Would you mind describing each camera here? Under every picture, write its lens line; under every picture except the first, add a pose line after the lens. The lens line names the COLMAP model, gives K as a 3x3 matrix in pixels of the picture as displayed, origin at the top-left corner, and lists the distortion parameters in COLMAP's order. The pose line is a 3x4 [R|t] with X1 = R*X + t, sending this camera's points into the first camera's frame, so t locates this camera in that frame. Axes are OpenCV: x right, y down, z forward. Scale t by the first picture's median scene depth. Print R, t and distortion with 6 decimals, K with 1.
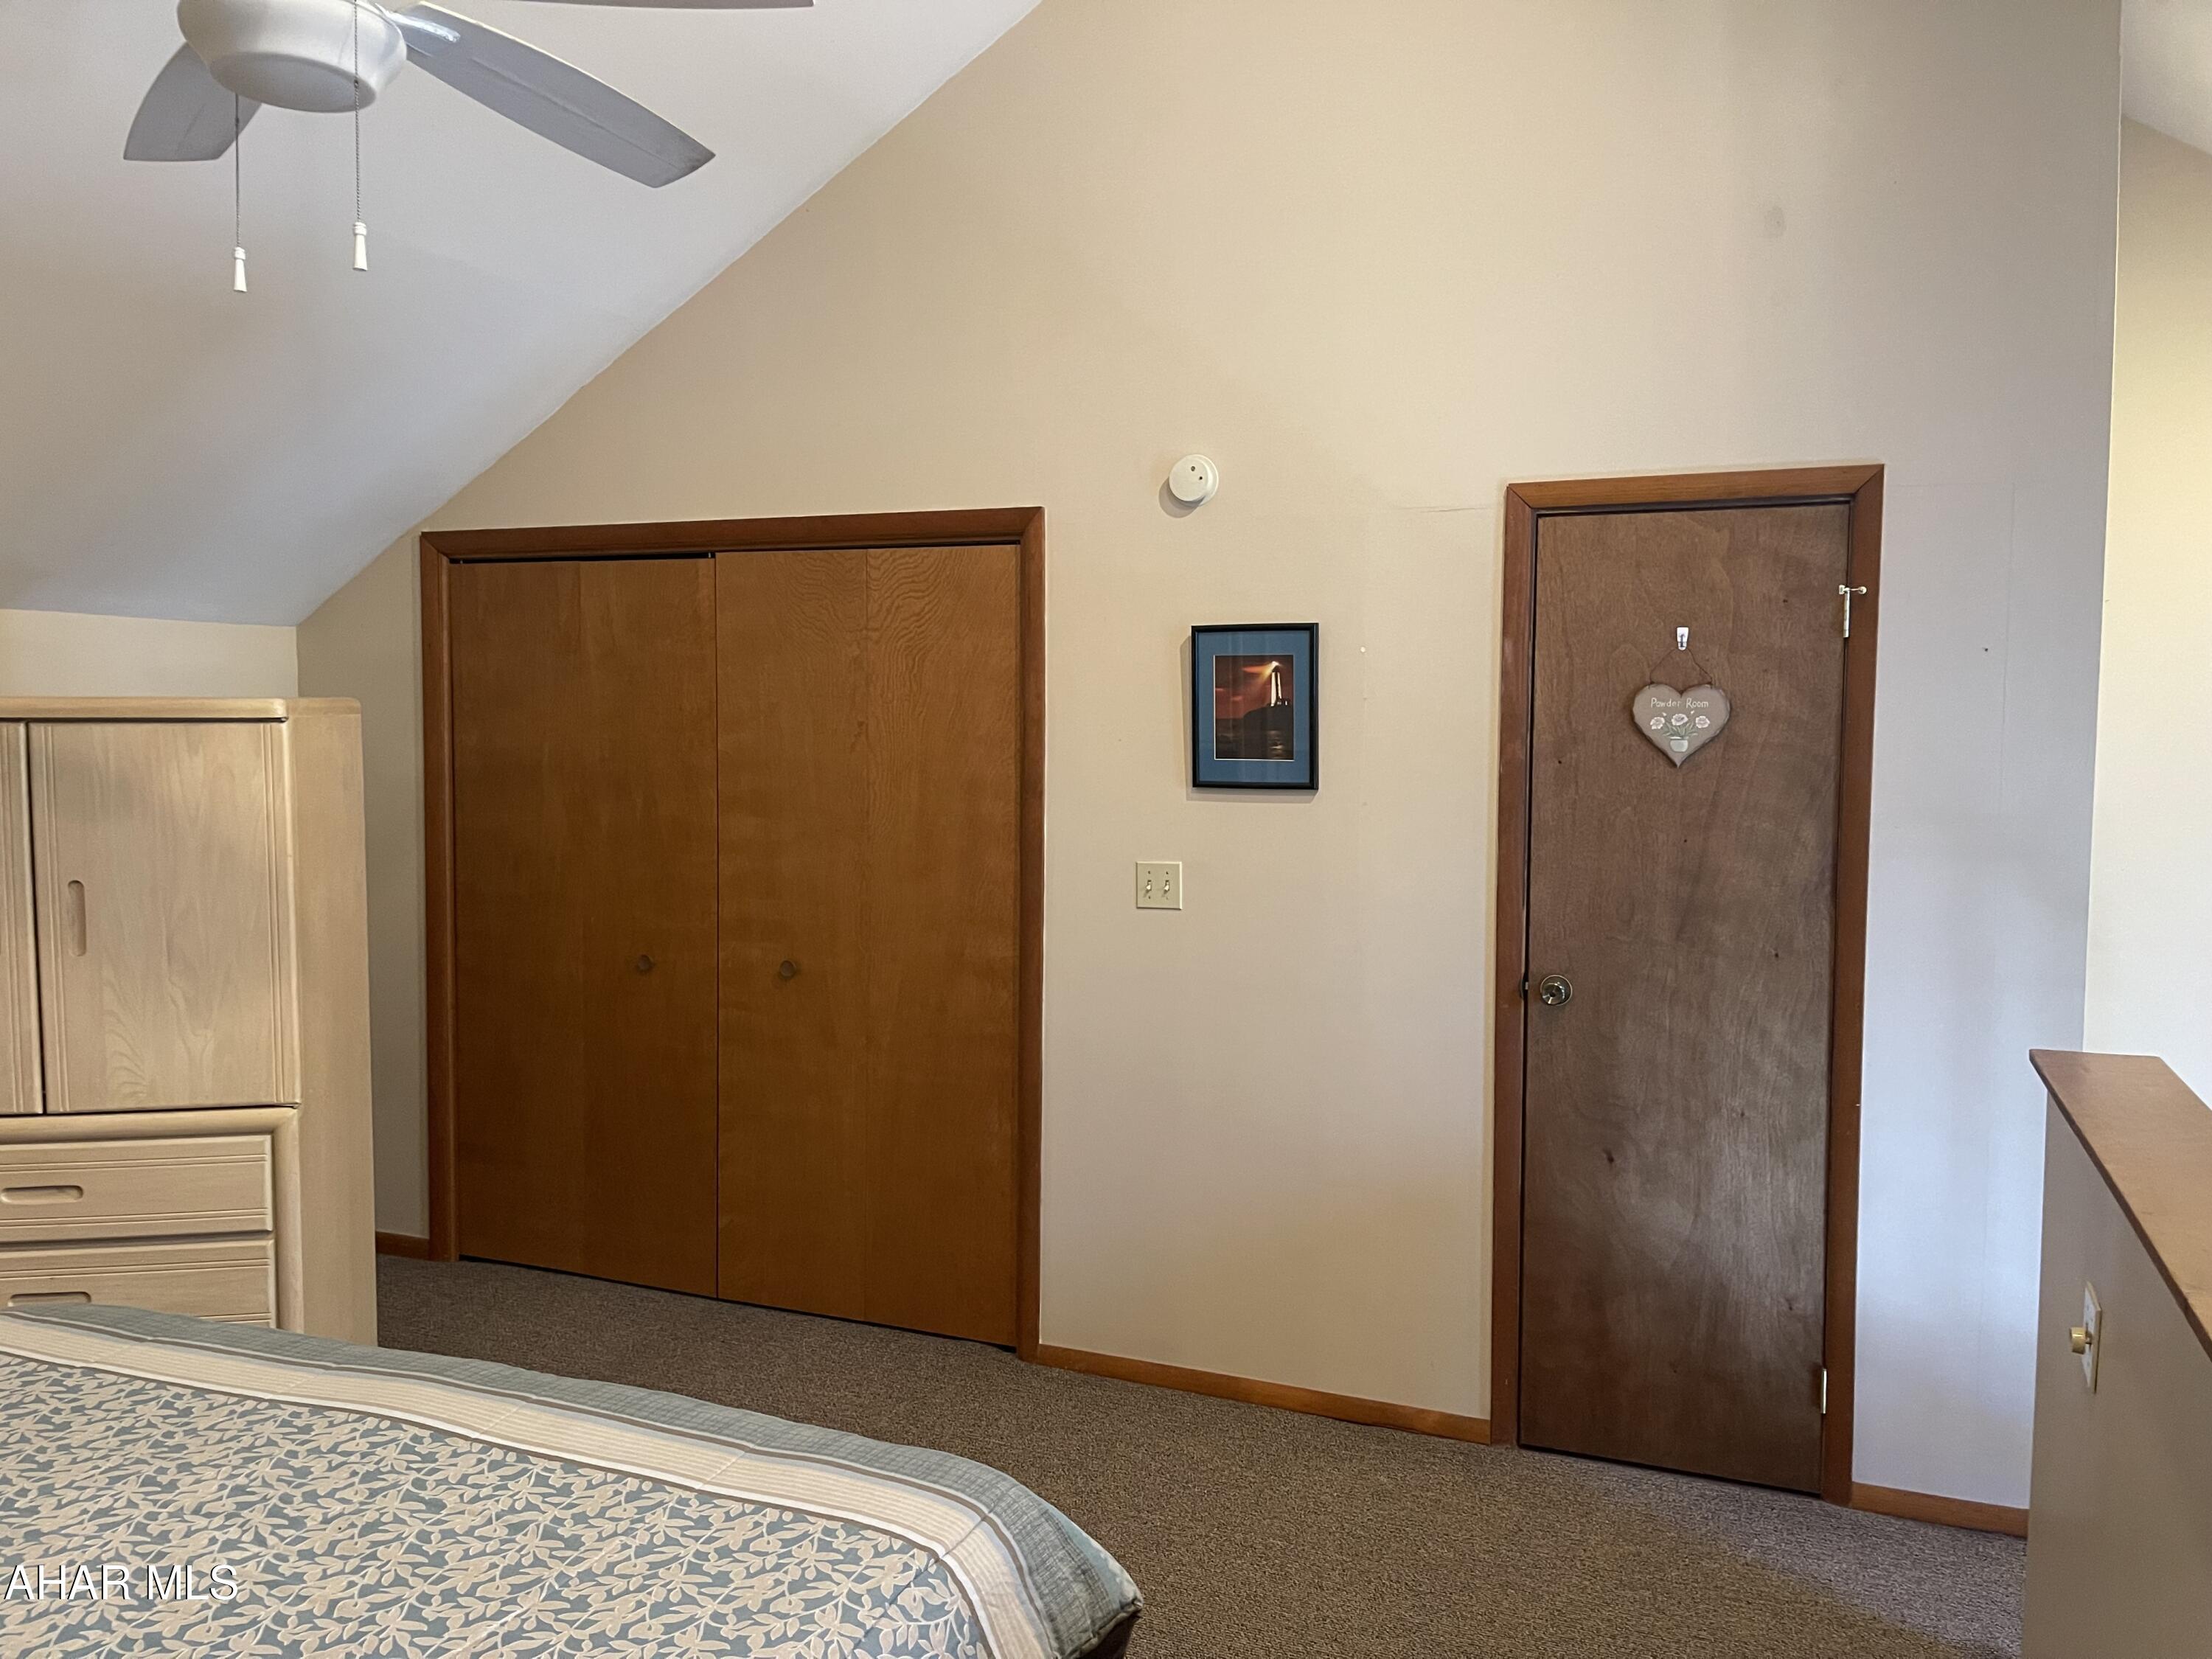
lens RADIAL K [[1644.8, 0, 1106.0], [0, 1644.8, 829.5], [0, 0, 1]] dist [0.103220, -0.073992]
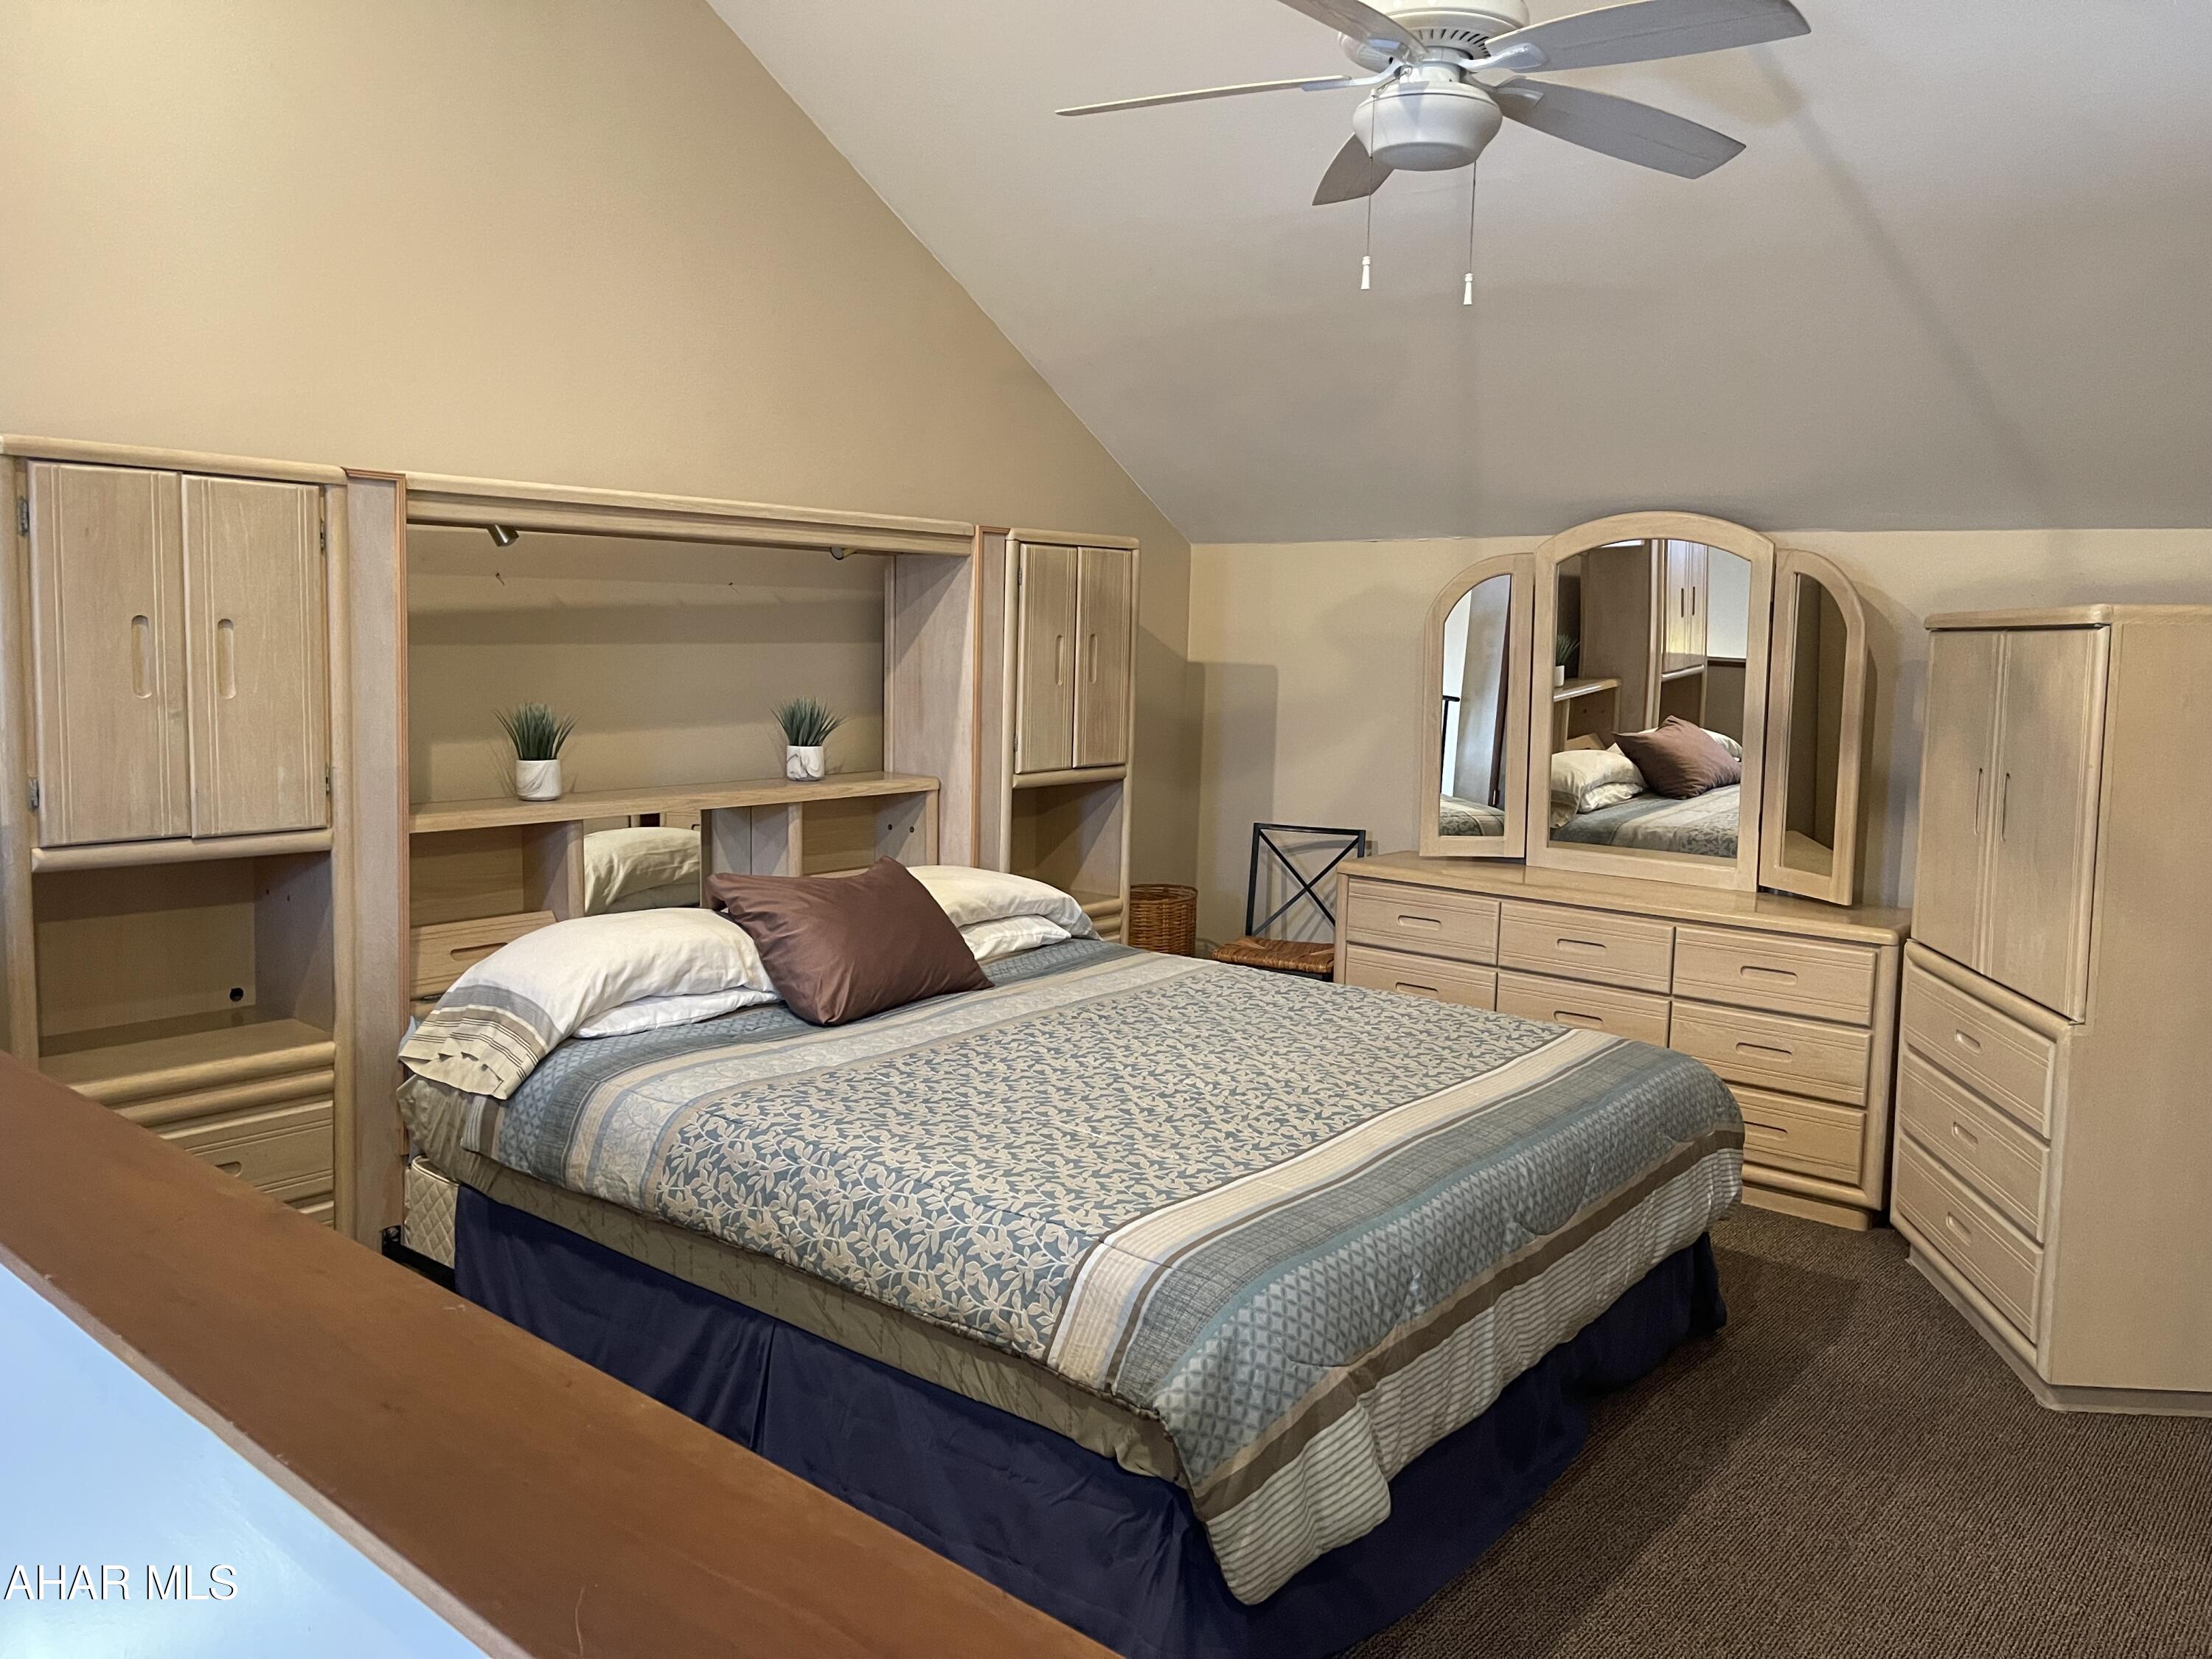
lens RADIAL K [[1657.3, 0, 1114.8], [0, 1657.3, 803.1], [0, 0, 1]] dist [0.058808, -0.077681]
pose [[-0.295090, 0.091649, -0.951064, 1.035037], [-0.091723, 0.988075, 0.123675, -0.054827], [0.951057, 0.123730, -0.283165, 1.270563]]
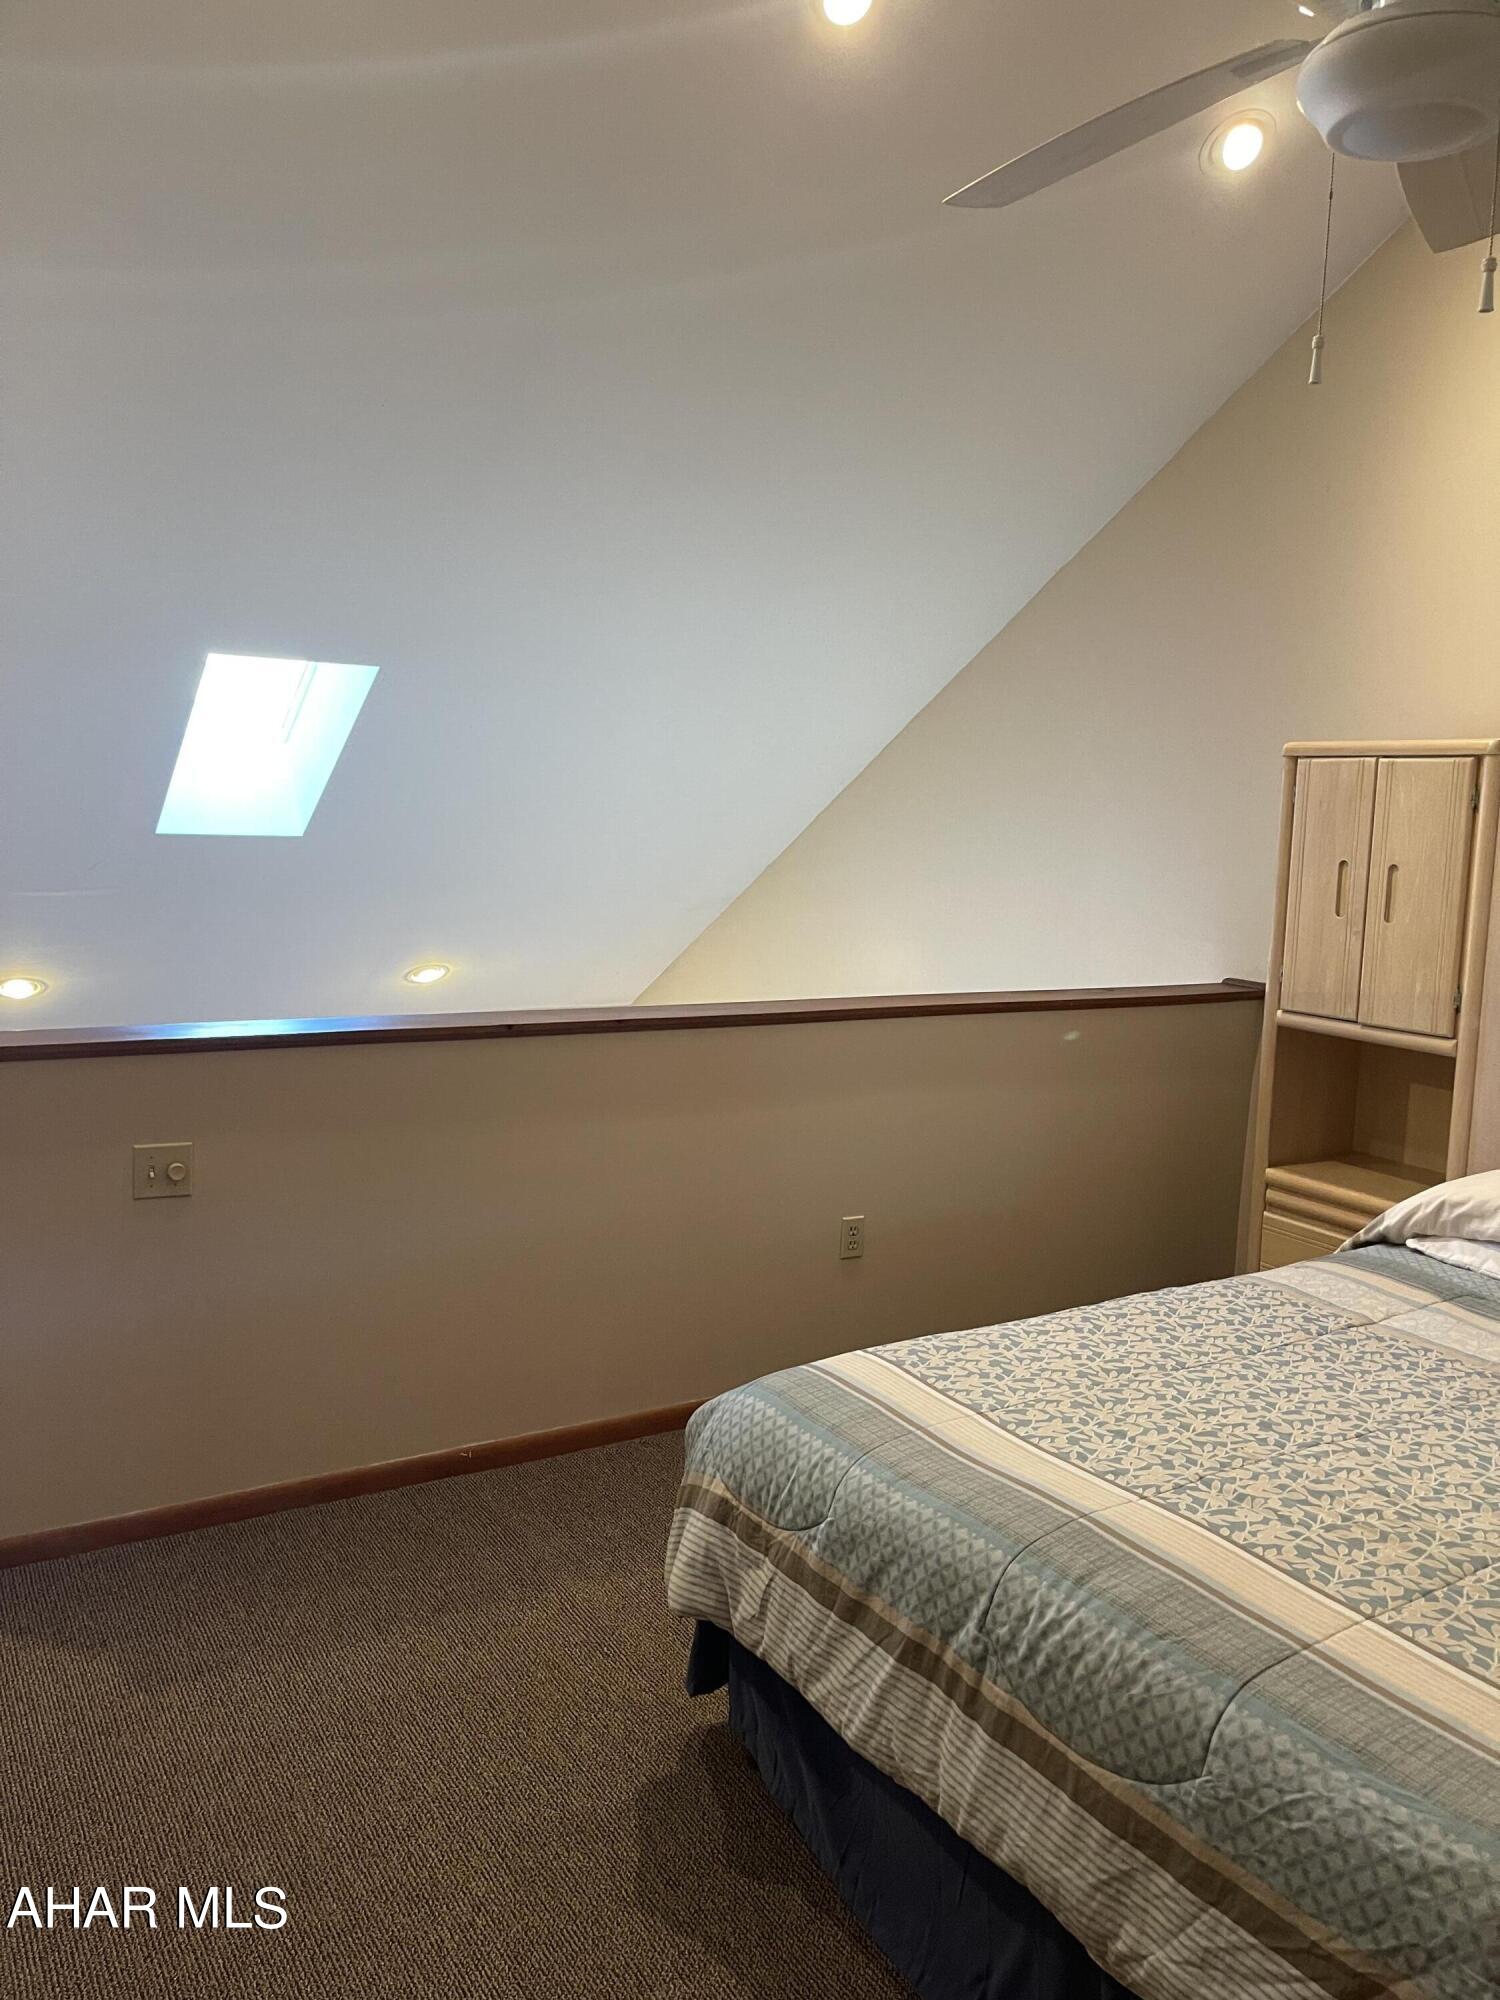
lens RADIAL K [[1498.5, 0, 760.9], [0, 1498.5, 993.2], [0, 0, 1]] dist [0.058808, -0.077681]
pose [[-0.809775, -0.096784, 0.578703, -0.764929], [0.005361, 0.985040, 0.172242, -0.127886], [-0.586716, 0.142580, -0.797142, 2.021485]]
